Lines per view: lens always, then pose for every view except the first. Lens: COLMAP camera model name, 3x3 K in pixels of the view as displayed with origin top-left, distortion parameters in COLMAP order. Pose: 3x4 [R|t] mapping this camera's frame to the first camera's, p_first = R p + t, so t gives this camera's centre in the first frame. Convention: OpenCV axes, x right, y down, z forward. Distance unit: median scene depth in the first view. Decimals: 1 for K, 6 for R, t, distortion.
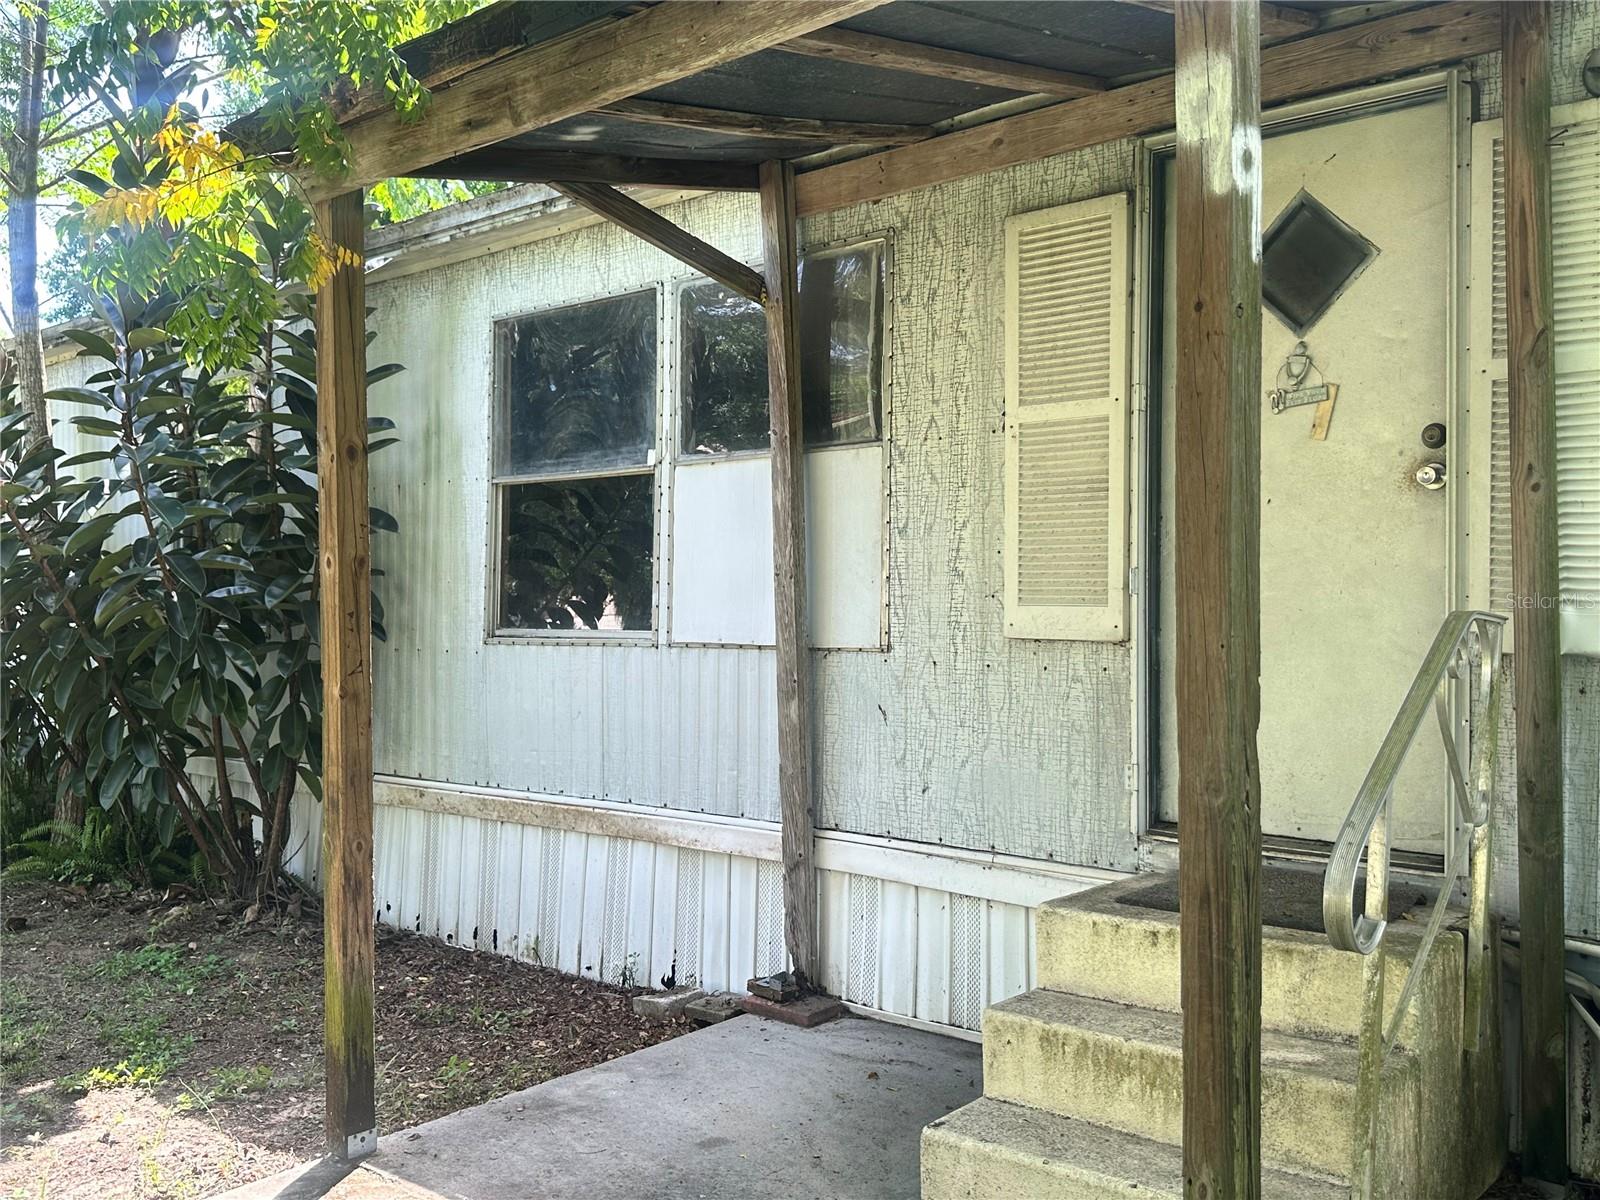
lens RADIAL K [[1432.5, 0, 800.0], [0, 1432.5, 600.0], [0, 0, 1]] dist [0.087860, -0.182656]
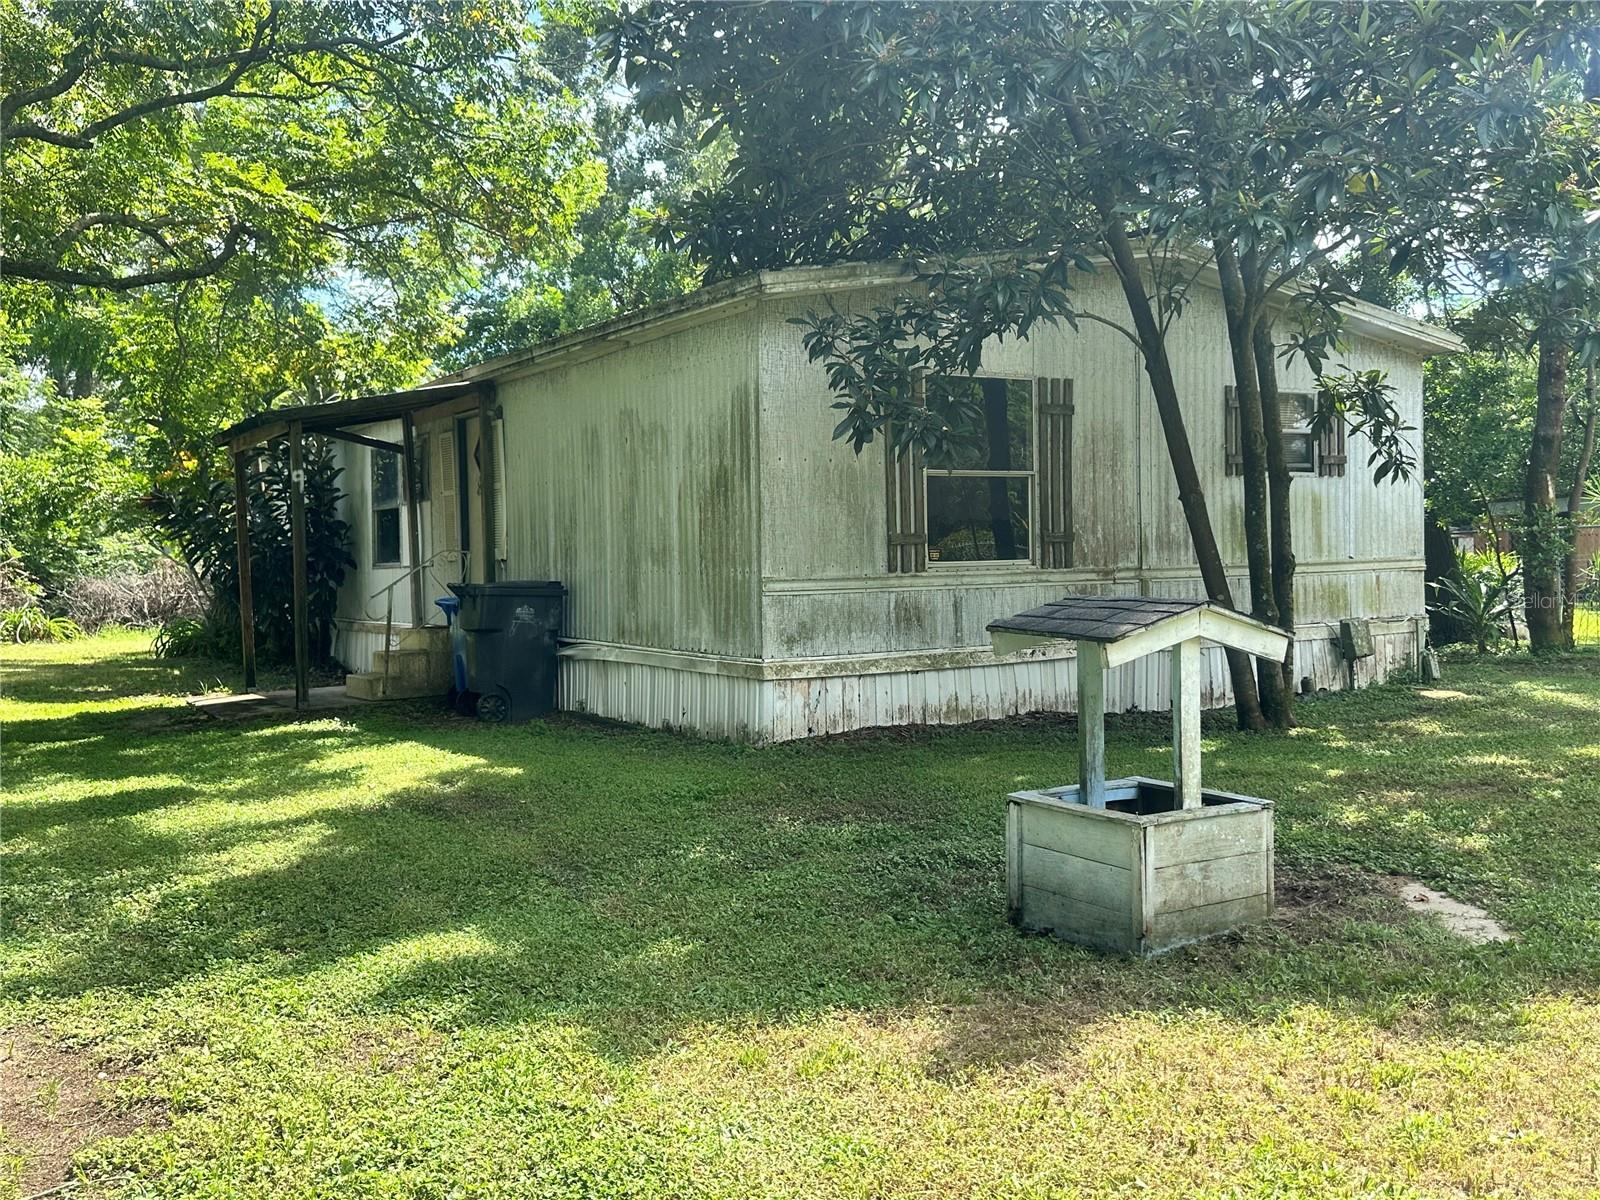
lens RADIAL K [[1432.5, 0, 800.0], [0, 1432.5, 600.0], [0, 0, 1]] dist [0.087860, -0.182656]
pose [[0.958164, -0.023064, -0.285289, 1.406933], [0.035665, 0.998601, 0.039050, 0.009704], [0.283989, -0.047591, 0.957646, -1.433985]]
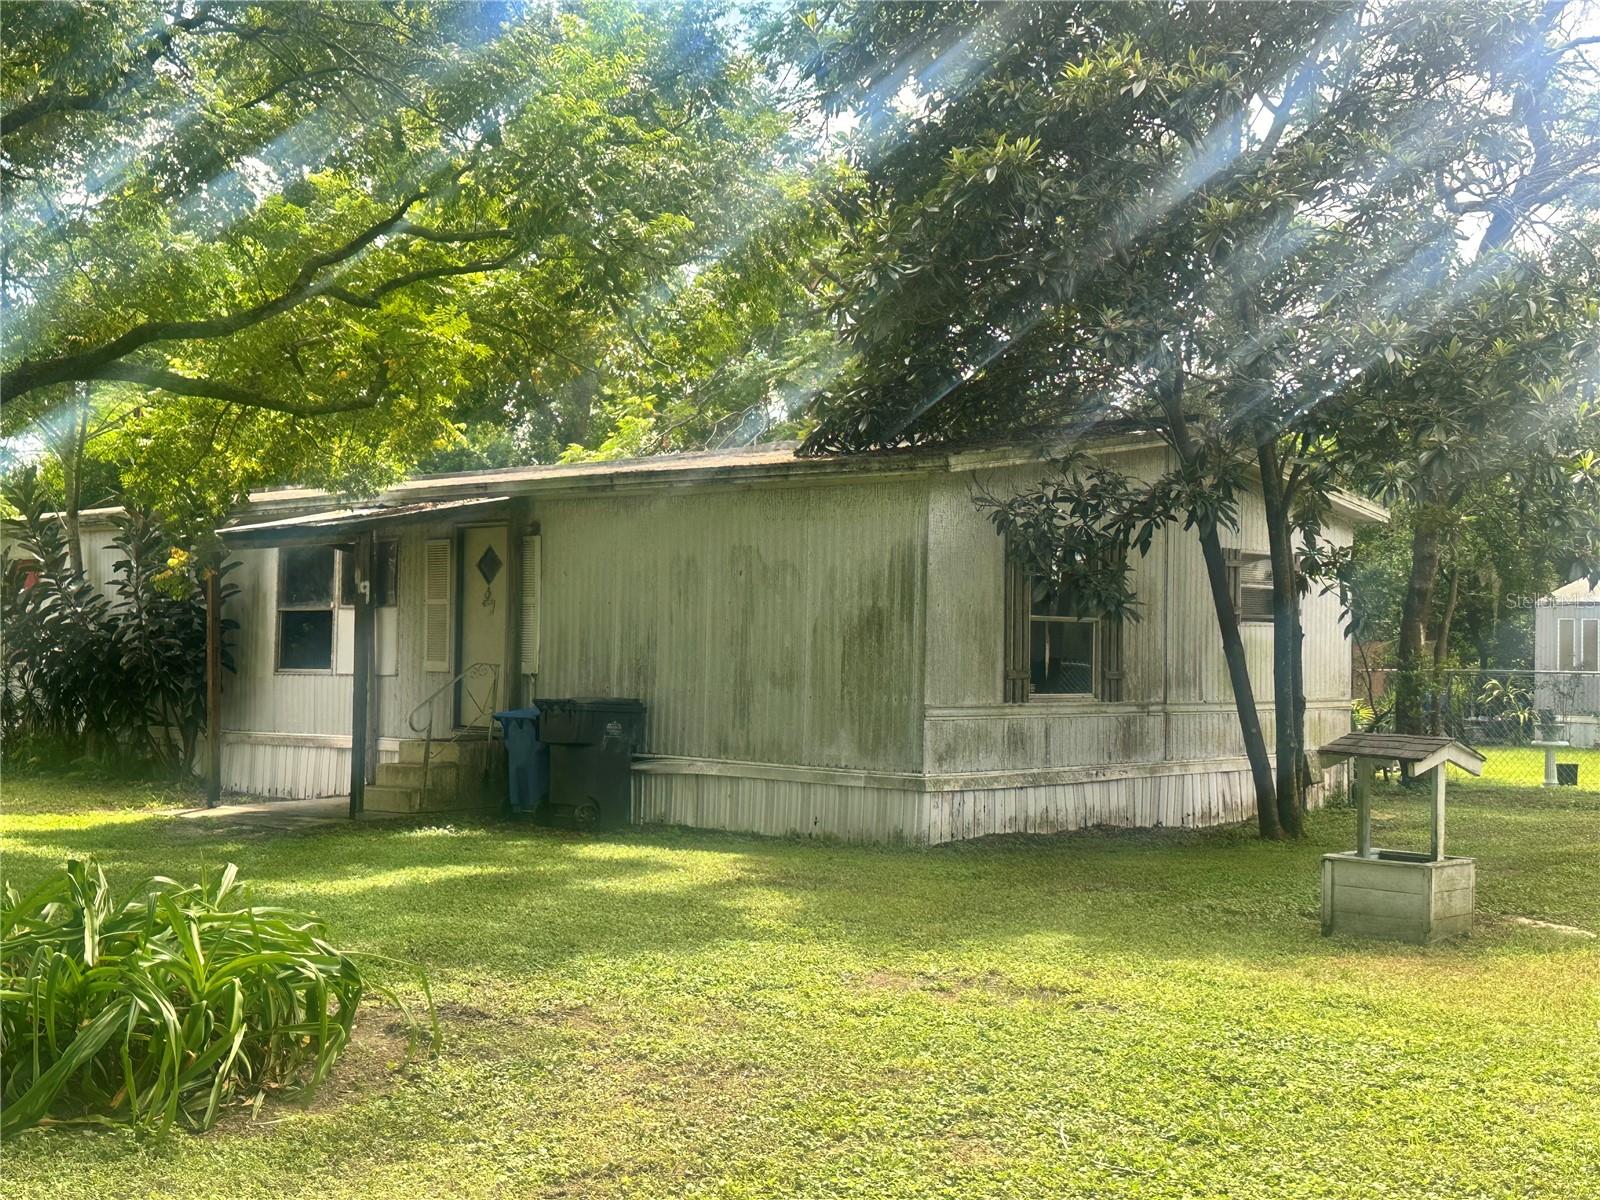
lens RADIAL K [[1936.3, 0, 800.0], [0, 1936.3, 600.0], [0, 0, 1]] dist [0.006435, 0.042170]
pose [[0.999564, 0.001672, -0.029490, 0.834660], [-0.002126, 0.999880, -0.015376, -0.051665], [0.029461, 0.015432, 0.999447, -2.453963]]
